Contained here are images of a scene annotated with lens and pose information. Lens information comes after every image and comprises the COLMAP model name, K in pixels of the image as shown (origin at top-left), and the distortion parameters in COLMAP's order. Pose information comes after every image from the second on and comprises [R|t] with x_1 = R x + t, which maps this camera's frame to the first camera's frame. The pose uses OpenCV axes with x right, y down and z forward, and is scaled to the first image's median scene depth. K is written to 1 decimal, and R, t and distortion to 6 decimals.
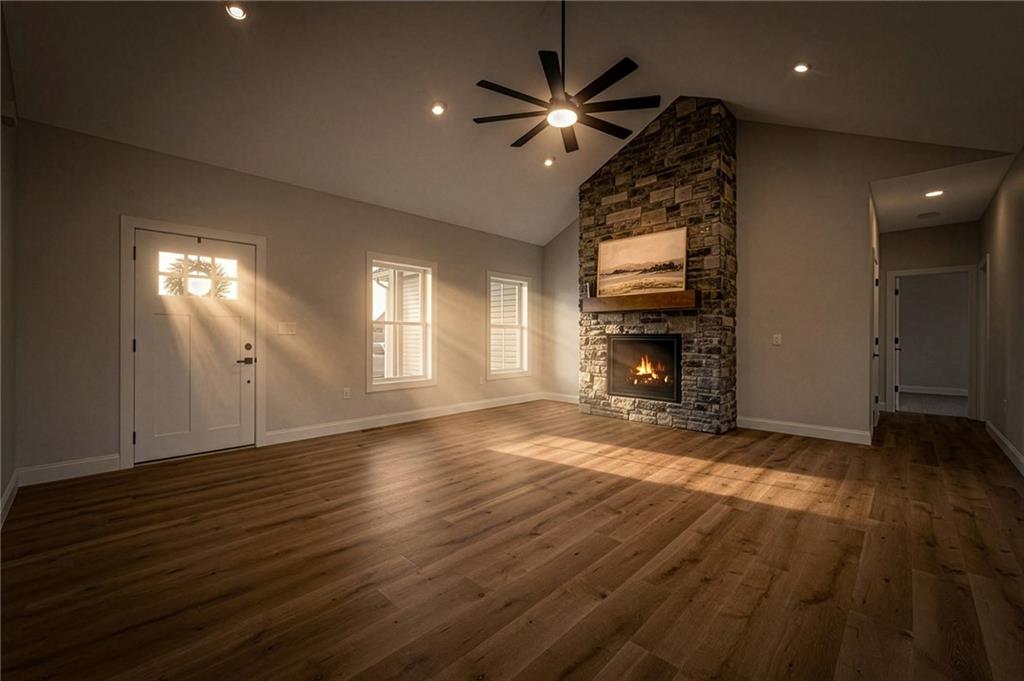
lens RADIAL K [[416.1, 0, 508.0], [0, 416.1, 340.3], [0, 0, 1]] dist [-0.001218, -0.000103]
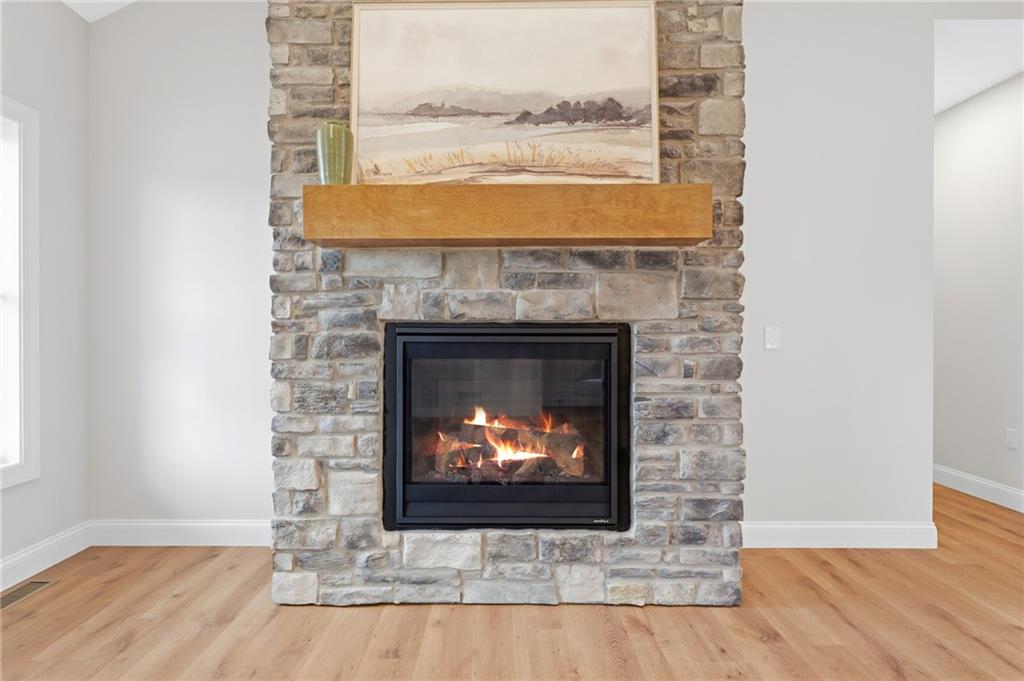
lens RADIAL K [[639.9, 0, 516.2], [0, 639.9, 337.8], [0, 0, 1]] dist [-0.005492, -0.001245]
pose [[0.727062, -0.006201, 0.686544, -0.002835], [0.008651, 0.999963, -0.000131, -0.003605], [-0.686517, 0.006034, 0.727088, 0.664538]]
